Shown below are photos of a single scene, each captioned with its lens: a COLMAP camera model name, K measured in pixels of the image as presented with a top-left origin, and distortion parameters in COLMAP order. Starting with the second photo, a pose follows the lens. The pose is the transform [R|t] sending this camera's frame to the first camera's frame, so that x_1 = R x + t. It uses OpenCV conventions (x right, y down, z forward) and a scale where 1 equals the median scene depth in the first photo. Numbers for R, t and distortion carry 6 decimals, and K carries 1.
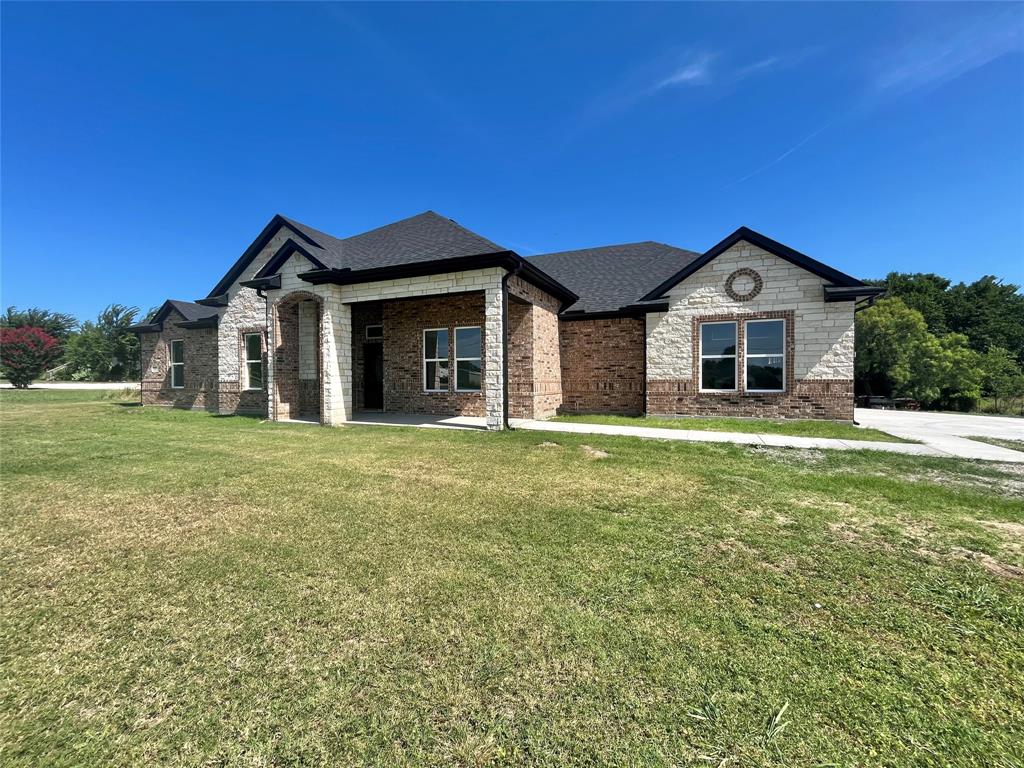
lens RADIAL K [[418.8, 0, 513.0], [0, 418.8, 384.7], [0, 0, 1]] dist [-0.003337, 0.000180]
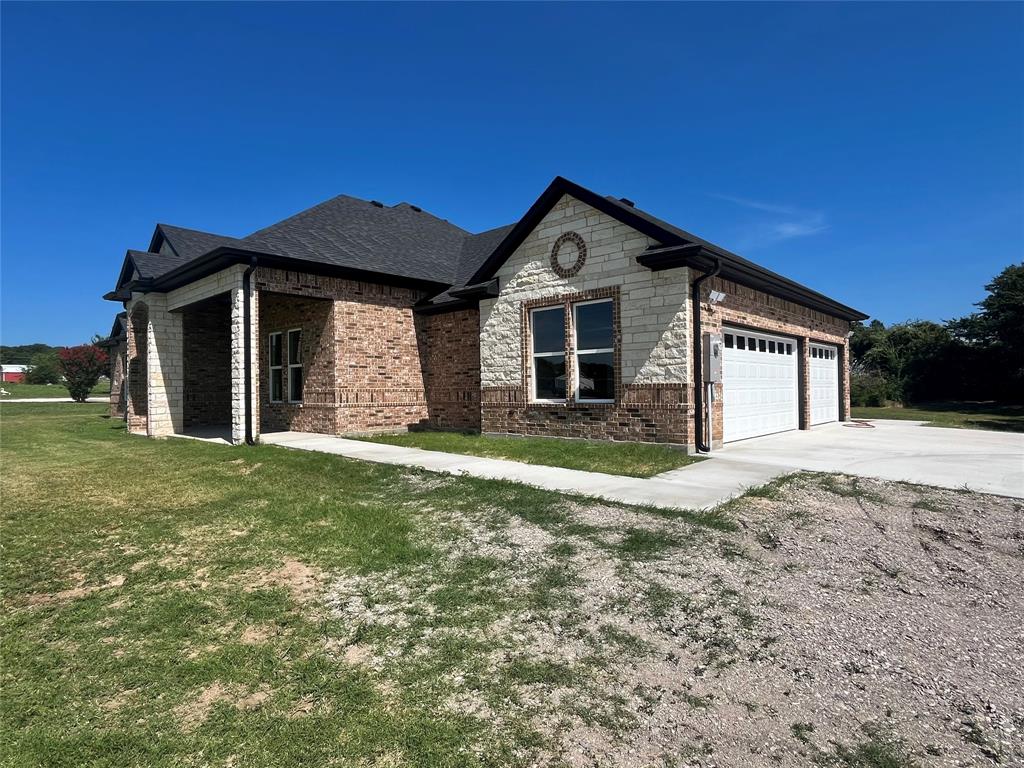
lens RADIAL K [[556.9, 0, 511.0], [0, 556.9, 384.9], [0, 0, 1]] dist [-0.009759, 0.000457]
pose [[0.942630, -0.012294, -0.333612, 0.750074], [0.004894, 0.999723, -0.023014, 0.008423], [0.333802, 0.020061, 0.942430, 0.059070]]
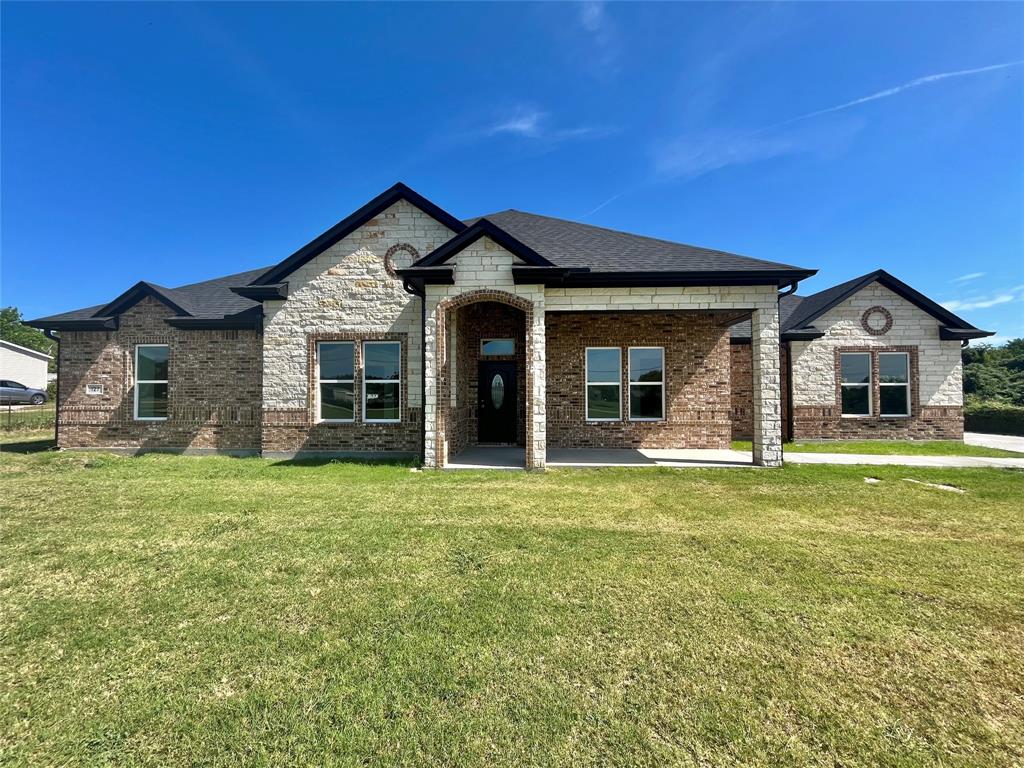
lens RADIAL K [[418.8, 0, 513.8], [0, 418.8, 383.9], [0, 0, 1]] dist [-0.003337, 0.000180]
pose [[0.935734, 0.011090, 0.352533, -0.723986], [0.003736, 0.999138, -0.041349, -0.026243], [-0.352687, 0.040009, 0.934885, 0.294307]]
